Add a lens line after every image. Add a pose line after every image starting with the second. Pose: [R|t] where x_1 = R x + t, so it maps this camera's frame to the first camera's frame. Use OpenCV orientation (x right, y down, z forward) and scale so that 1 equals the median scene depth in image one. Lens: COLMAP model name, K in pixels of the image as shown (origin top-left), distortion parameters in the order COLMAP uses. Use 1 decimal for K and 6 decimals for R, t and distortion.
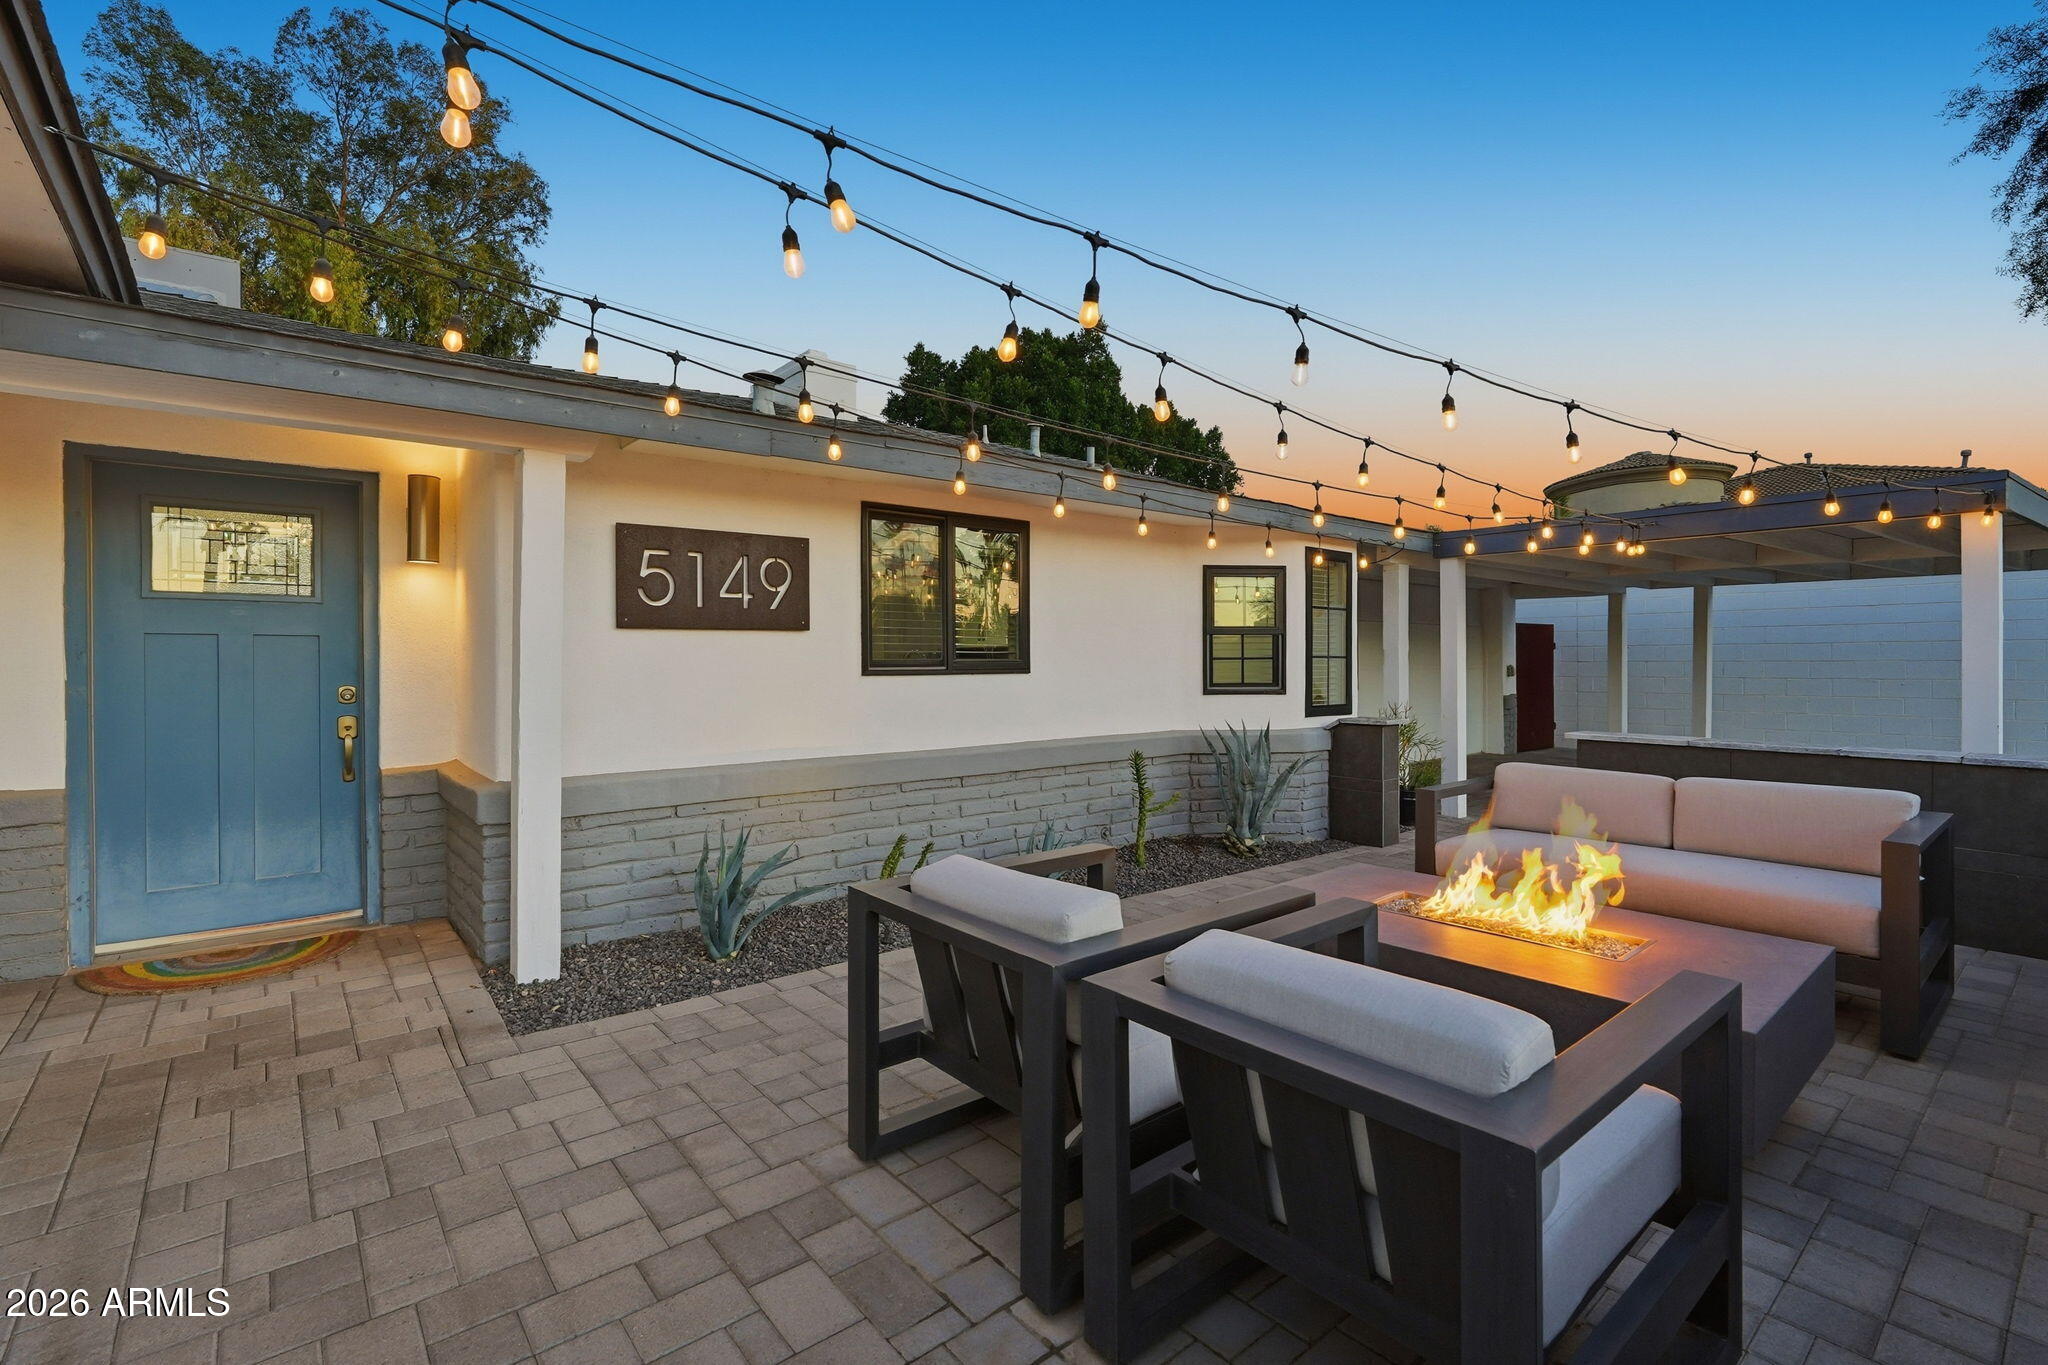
lens RADIAL K [[929.3, 0, 1042.7], [0, 929.3, 673.1], [0, 0, 1]] dist [-0.011065, 0.001853]
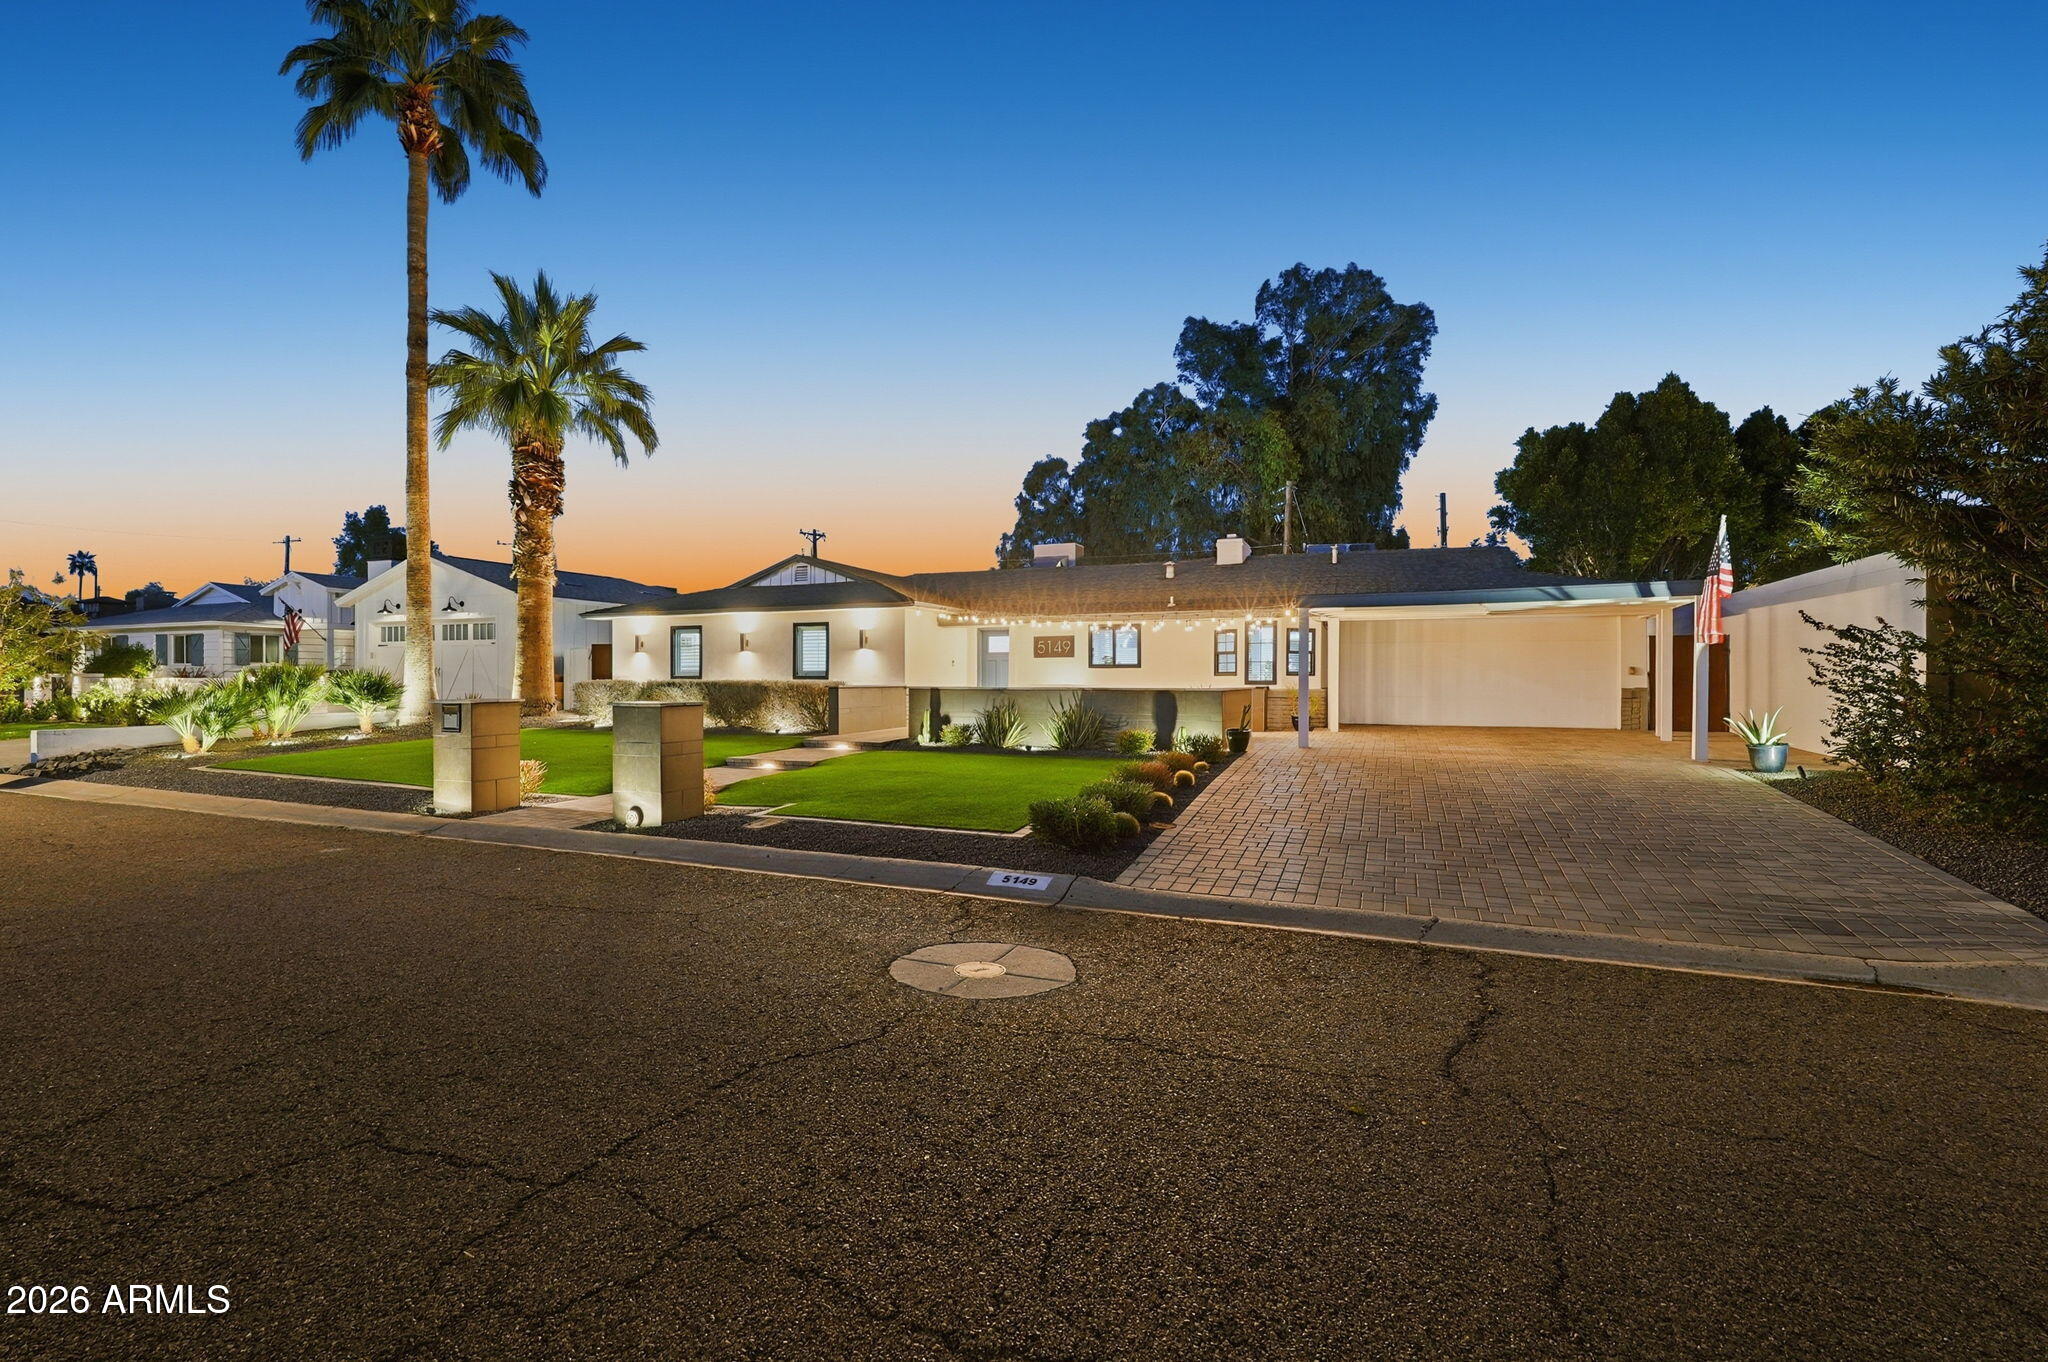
lens RADIAL K [[929.3, 0, 1005.7], [0, 929.3, 693.7], [0, 0, 1]] dist [-0.011065, 0.001853]
pose [[0.450119, 0.019015, -0.892766, 0.707036], [-0.015106, 0.999792, 0.013678, 0.014060], [0.892841, 0.007329, 0.450313, -0.246532]]
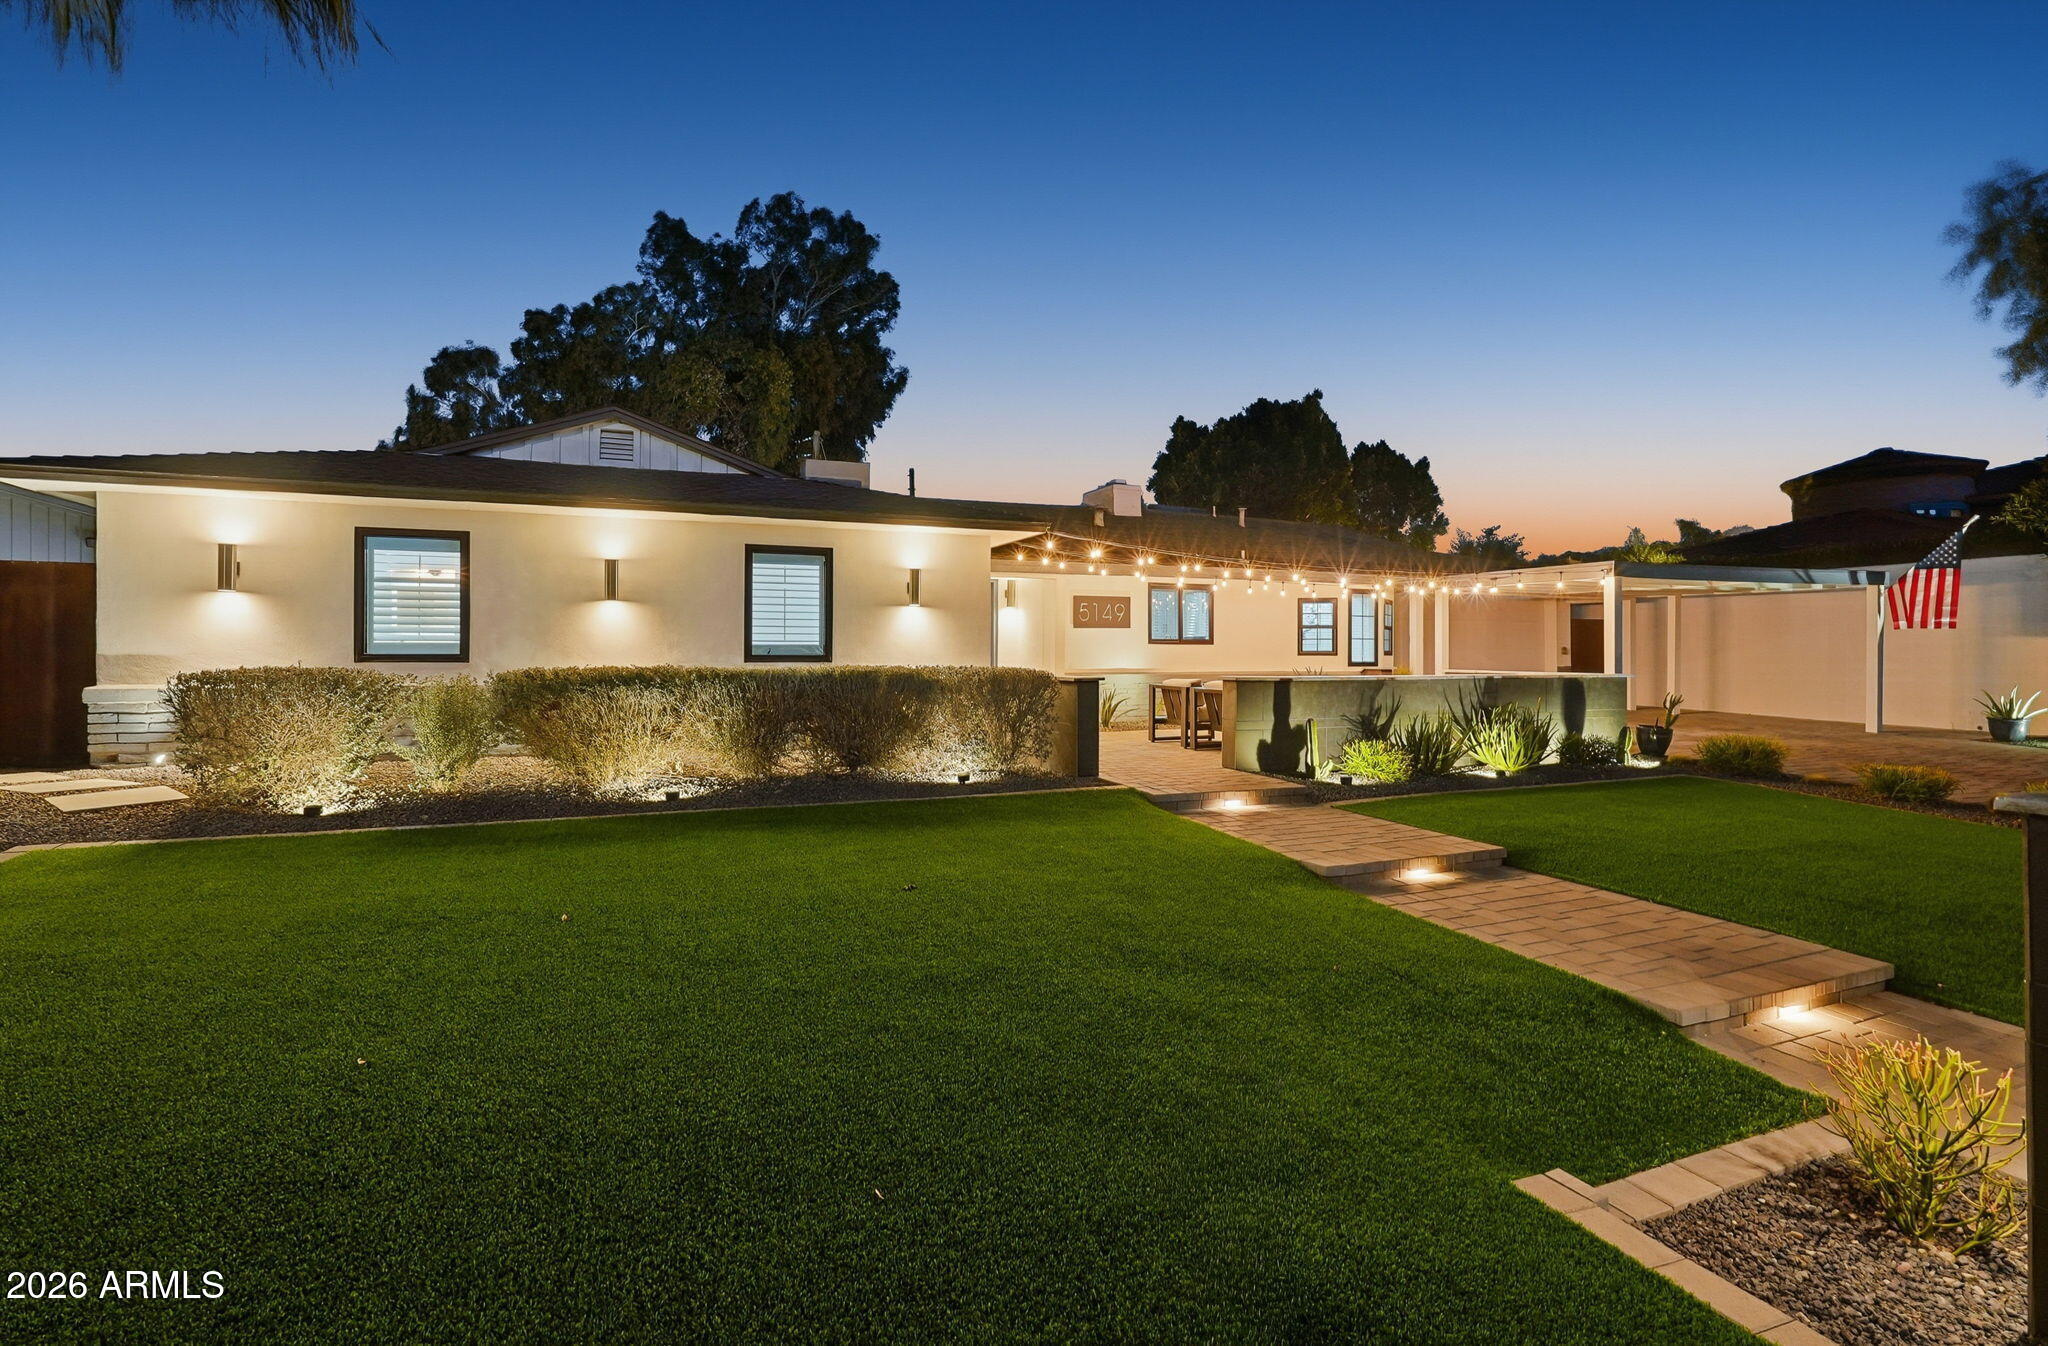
lens RADIAL K [[944.3, 0, 1005.1], [0, 944.3, 651.5], [0, 0, 1]] dist [-0.011196, 0.004066]
pose [[0.948700, 0.005120, -0.316135, 0.063871], [-0.010026, 0.999853, -0.013892, 0.014950], [0.316017, 0.016349, 0.948613, -0.397571]]
